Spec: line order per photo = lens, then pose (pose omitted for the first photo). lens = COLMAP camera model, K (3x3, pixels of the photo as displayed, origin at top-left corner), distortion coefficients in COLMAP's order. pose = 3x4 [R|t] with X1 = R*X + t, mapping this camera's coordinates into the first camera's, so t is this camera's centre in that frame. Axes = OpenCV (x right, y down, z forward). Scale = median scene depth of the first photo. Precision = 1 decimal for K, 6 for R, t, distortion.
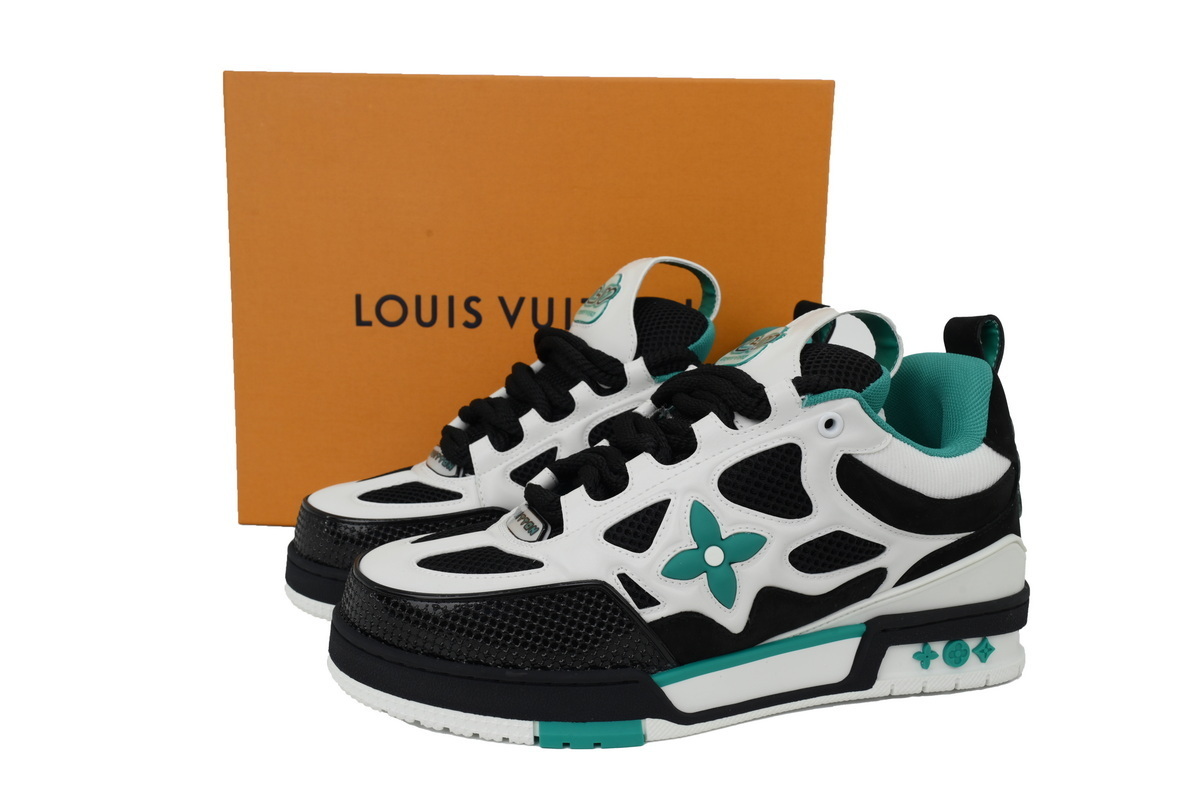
lens RADIAL K [[989.5, 0, 600.0], [0, 989.5, 400.0], [0, 0, 1]] dist [0.003667, 0.000865]
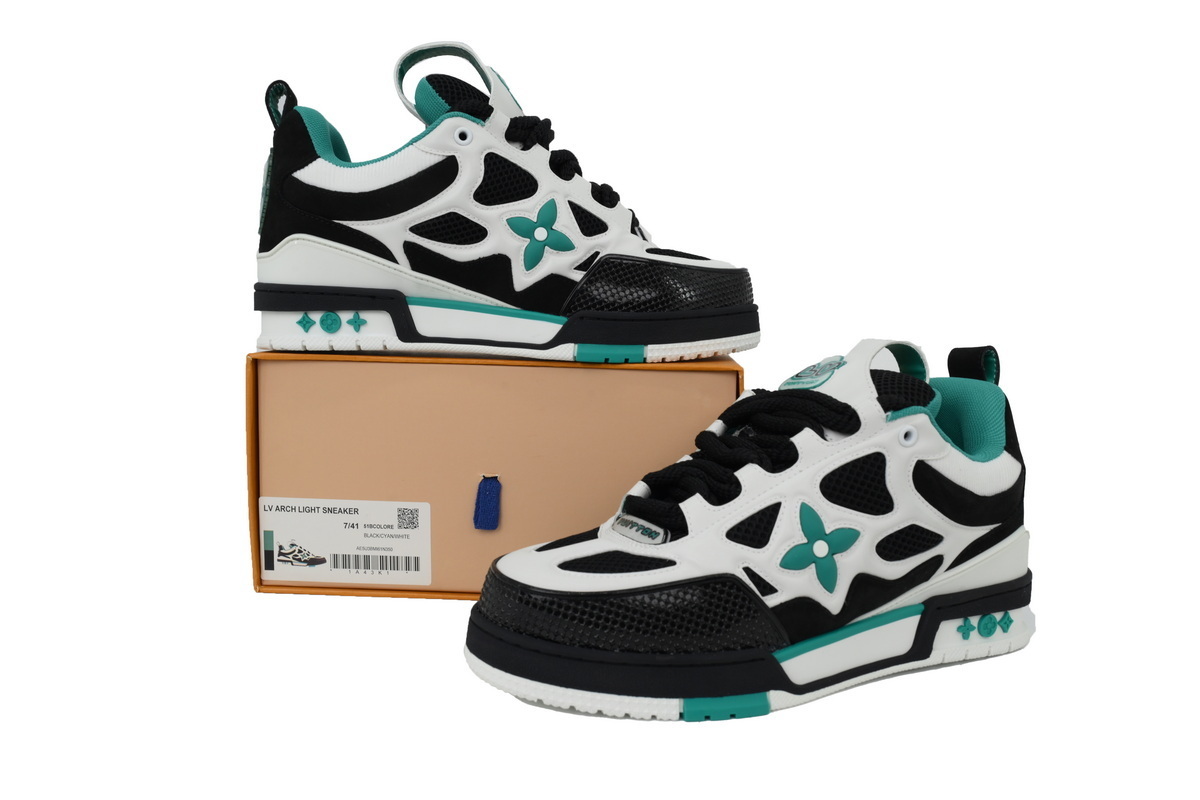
lens RADIAL K [[989.5, 0, 600.0], [0, 989.5, 400.0], [0, 0, 1]] dist [0.003667, 0.000865]
pose [[0.983141, -0.011354, 0.182498, -0.354536], [0.017631, 0.999306, -0.032808, 0.013980], [-0.181999, 0.035473, 0.982659, -0.120048]]
